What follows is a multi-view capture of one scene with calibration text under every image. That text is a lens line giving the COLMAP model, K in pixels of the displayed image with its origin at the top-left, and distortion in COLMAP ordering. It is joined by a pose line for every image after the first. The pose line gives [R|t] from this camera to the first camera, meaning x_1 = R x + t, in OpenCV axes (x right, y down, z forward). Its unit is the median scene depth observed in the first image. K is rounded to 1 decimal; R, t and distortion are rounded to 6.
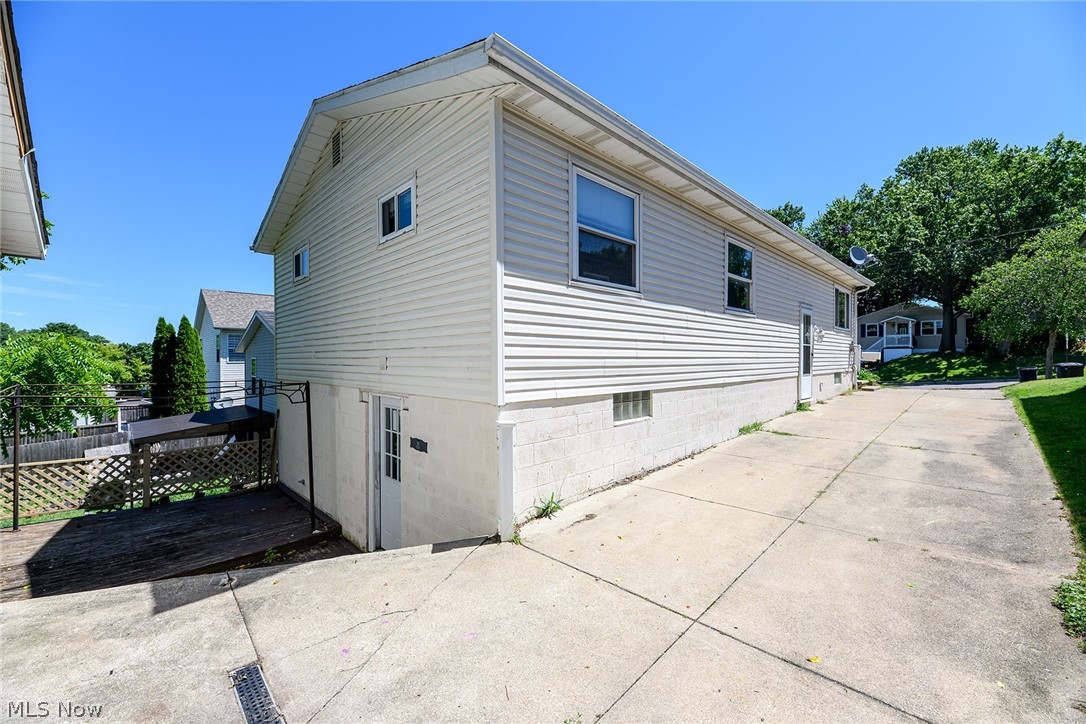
lens RADIAL K [[437.2, 0, 549.0], [0, 437.2, 359.4], [0, 0, 1]] dist [0.000035, -0.001746]
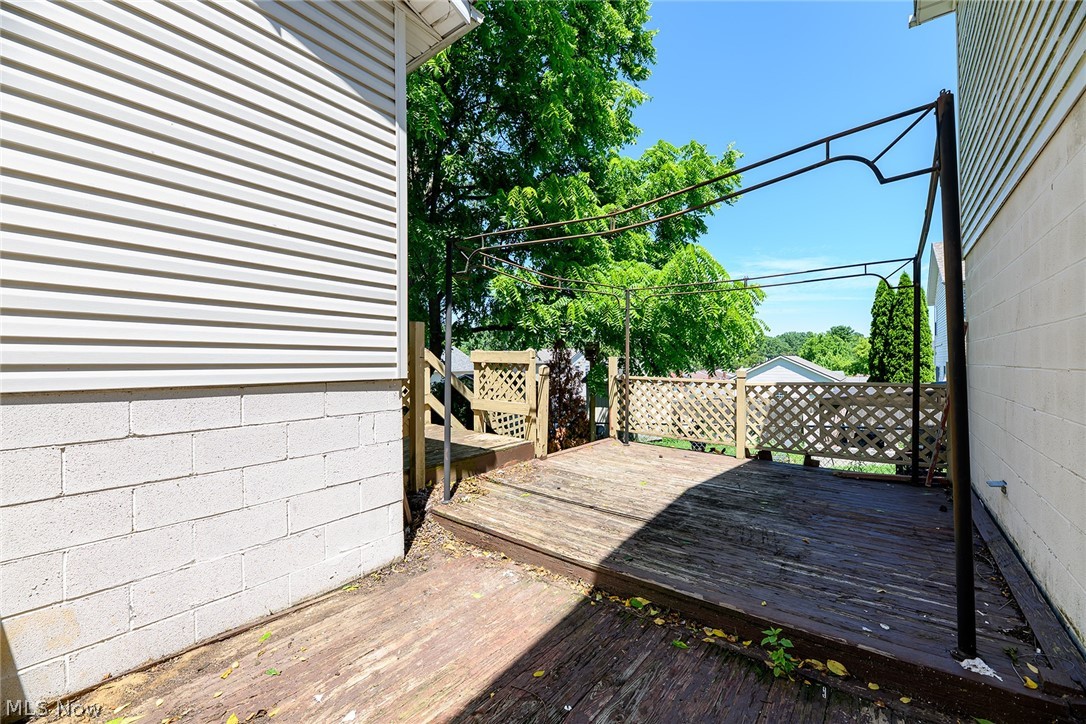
lens RADIAL K [[437.2, 0, 549.7], [0, 437.2, 363.6], [0, 0, 1]] dist [0.000035, -0.001746]
pose [[0.130106, 0.002290, -0.991497, -0.291956], [0.007946, 0.999963, 0.003353, 0.199845], [0.991468, -0.008315, 0.130083, 0.666843]]
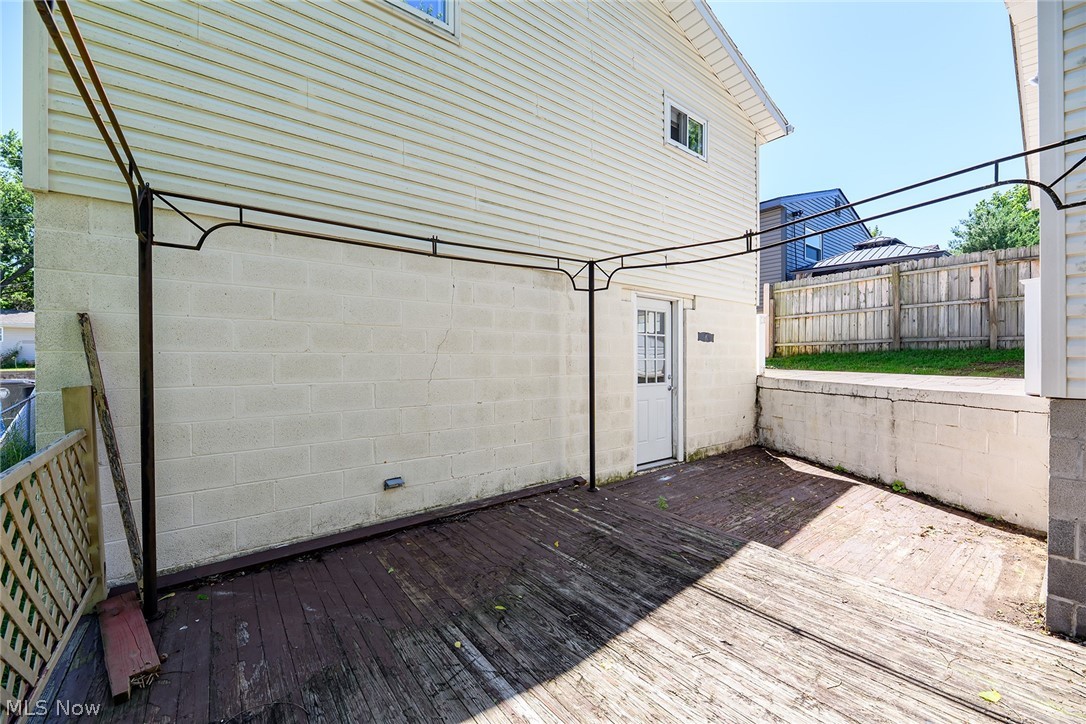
lens RADIAL K [[437.2, 0, 550.7], [0, 437.2, 361.0], [0, 0, 1]] dist [0.000035, -0.001746]
pose [[0.104610, 0.004505, 0.994503, -1.107002], [0.003246, 0.999983, -0.004871, 0.187952], [-0.994508, 0.003738, 0.104594, 0.918344]]
